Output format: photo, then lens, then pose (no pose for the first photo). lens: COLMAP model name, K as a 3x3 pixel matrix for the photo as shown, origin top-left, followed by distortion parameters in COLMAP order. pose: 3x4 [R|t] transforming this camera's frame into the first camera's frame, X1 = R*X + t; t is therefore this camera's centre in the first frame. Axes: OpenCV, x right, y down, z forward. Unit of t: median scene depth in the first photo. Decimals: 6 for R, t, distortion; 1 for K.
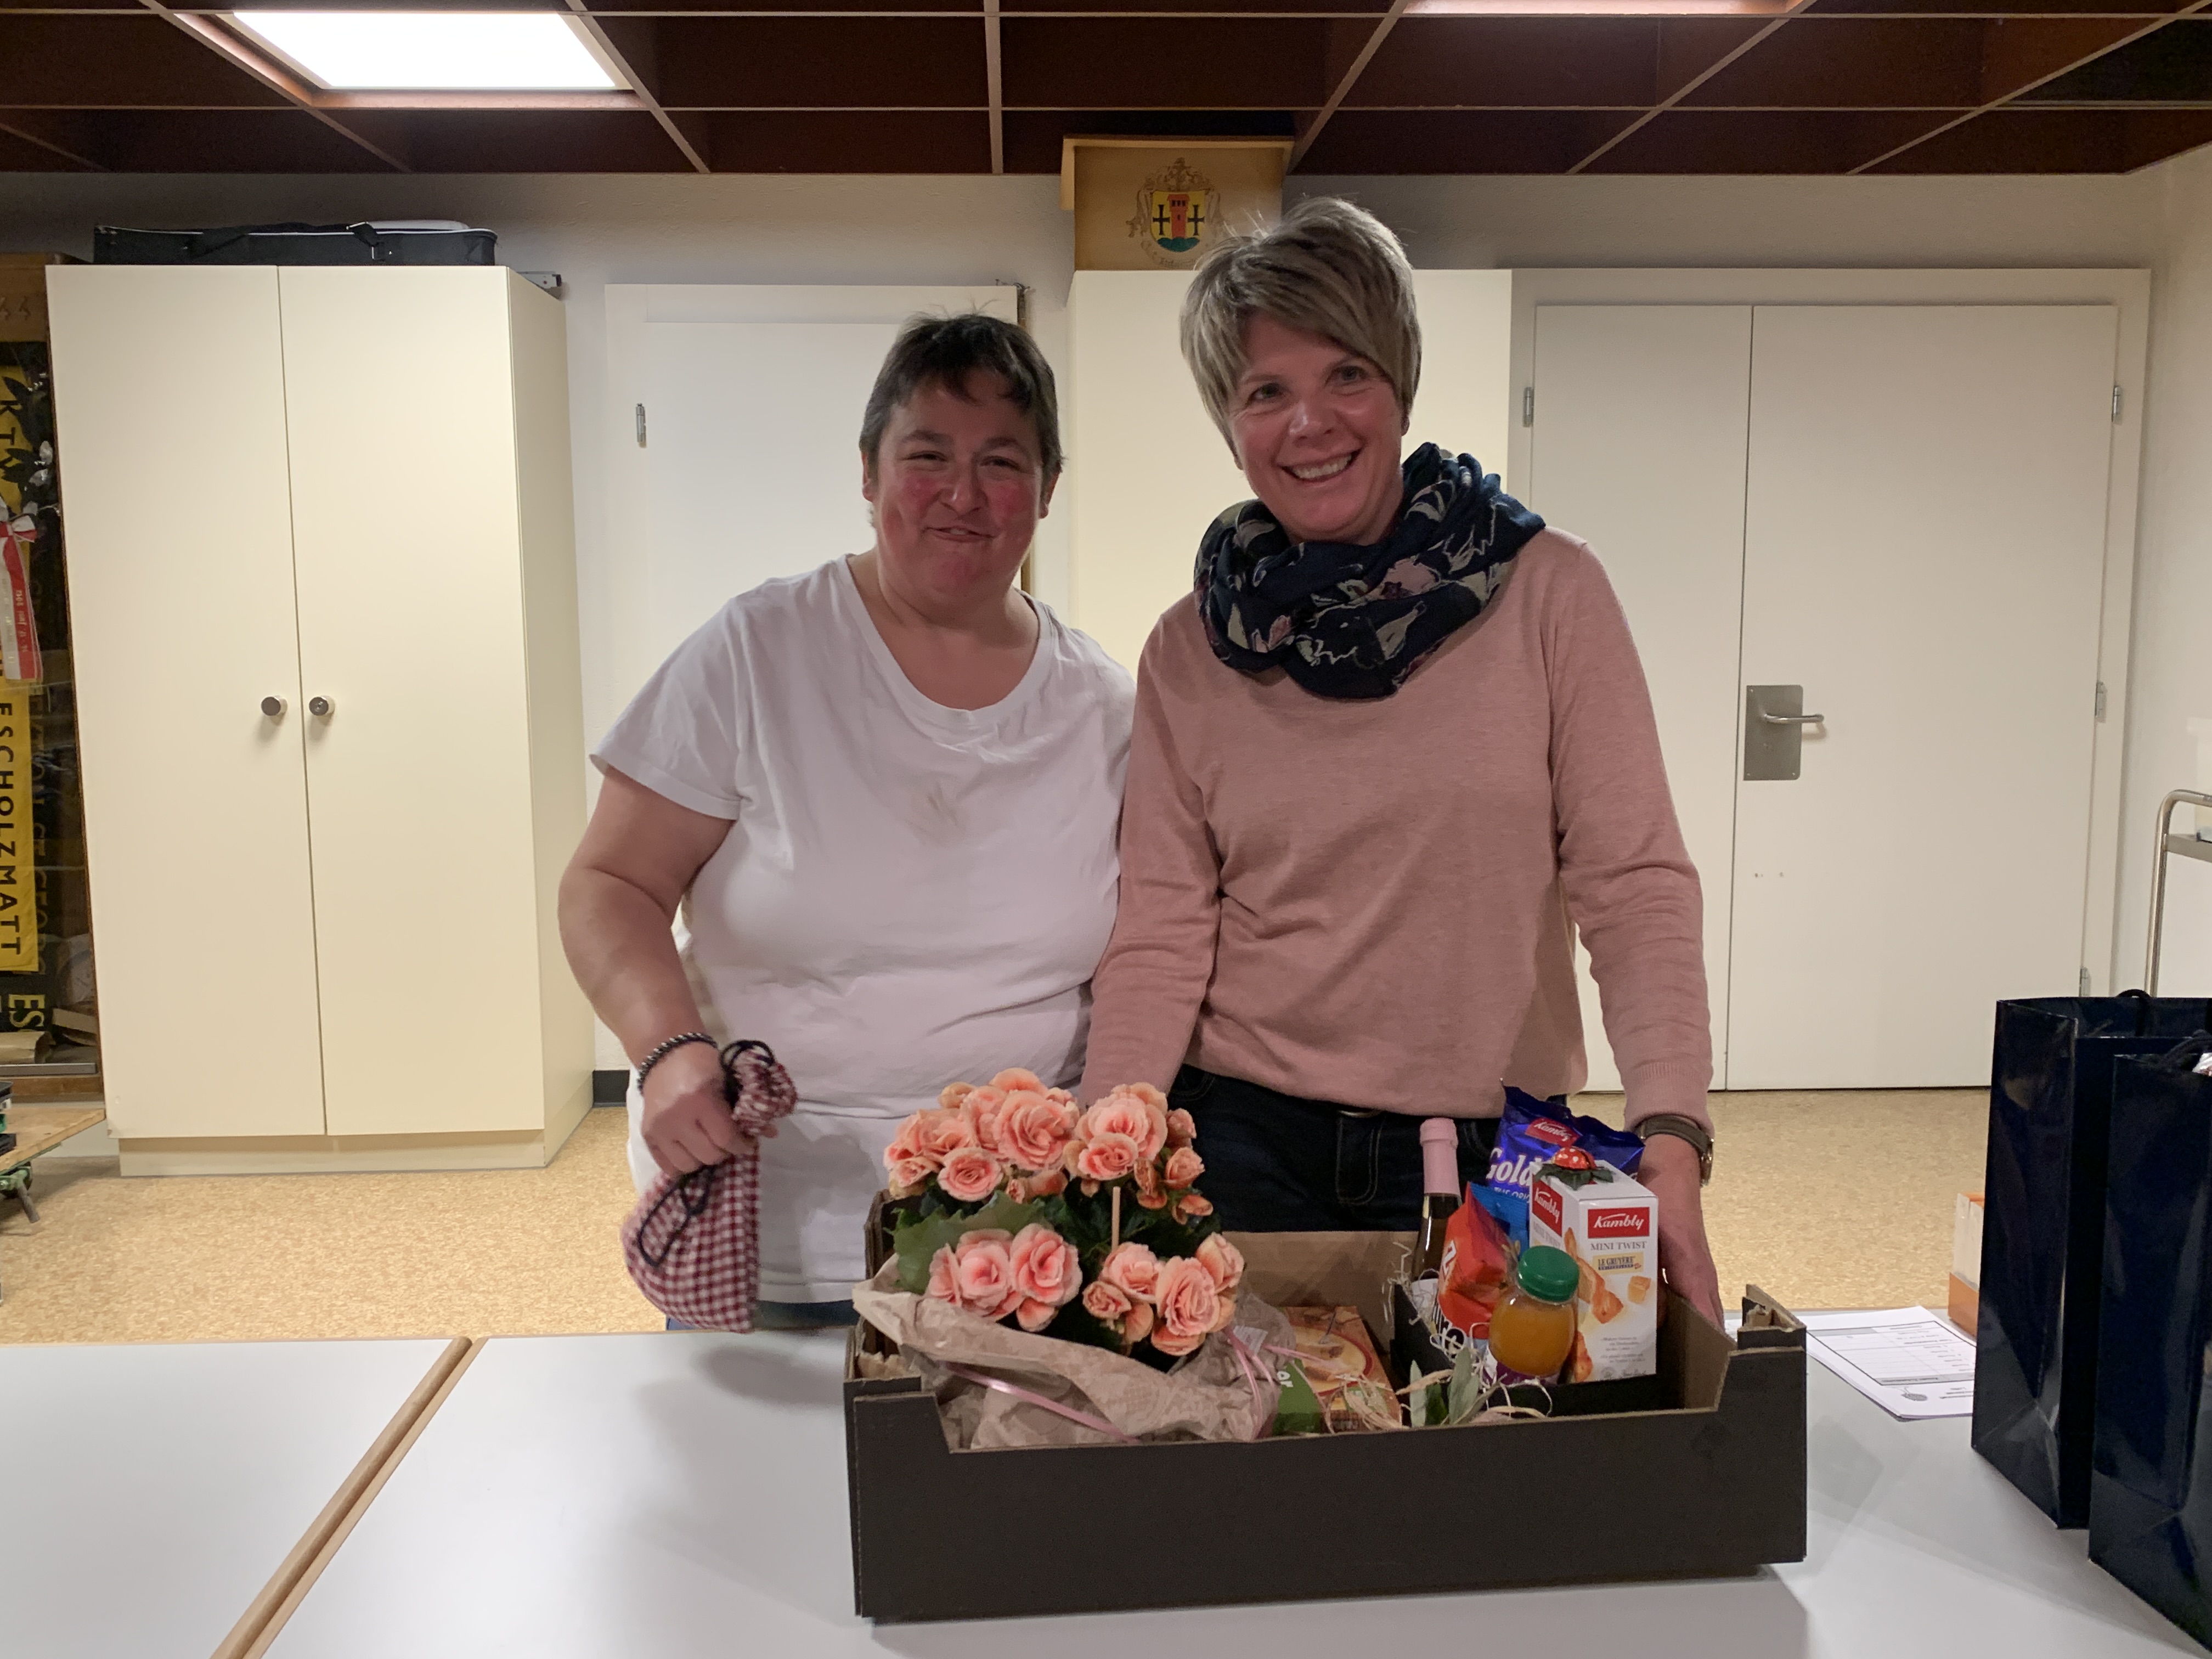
lens RADIAL K [[2047.1, 0, 1096.1], [0, 2047.1, 830.0], [0, 0, 1]] dist [0.111151, 0.000000]
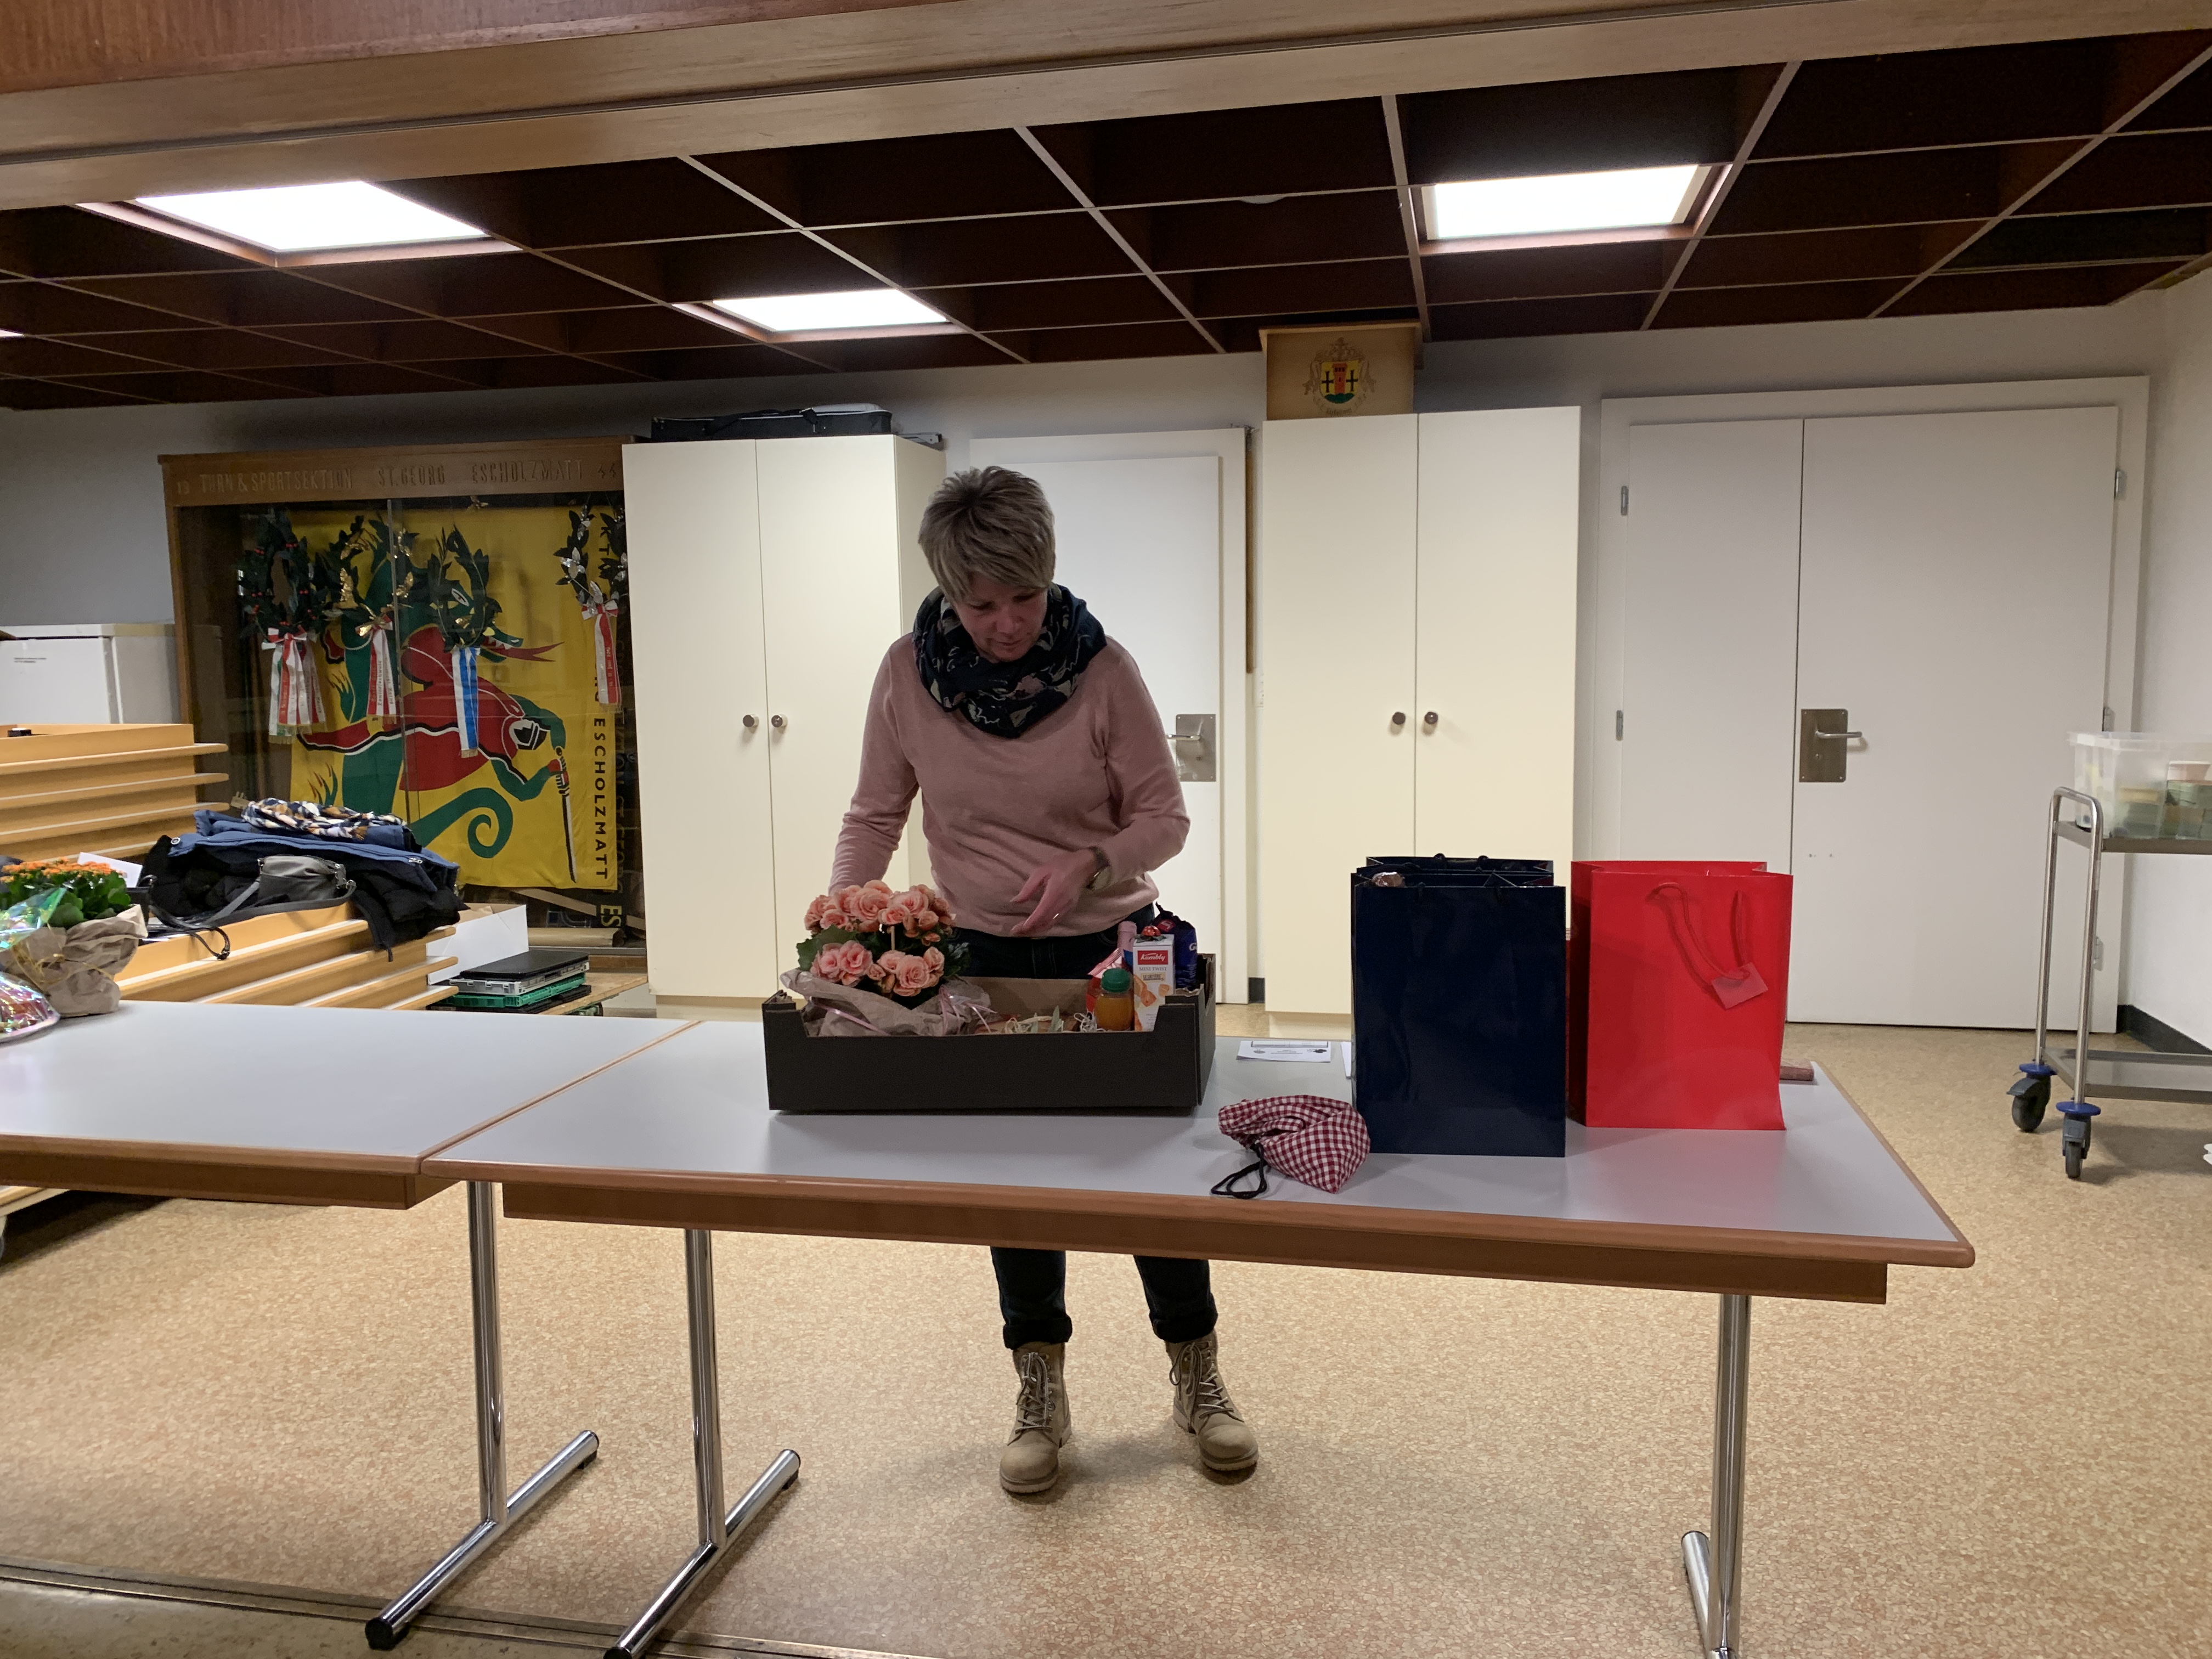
lens RADIAL K [[1677.4, 0, 1121.2], [0, 1677.4, 807.8], [0, 0, 1]] dist [0.167276, -0.000952]
pose [[0.975152, 0.016228, -0.220943, 0.156017], [-0.019730, 0.999712, -0.013652, 0.017193], [0.220658, 0.017672, 0.975191, -0.168190]]
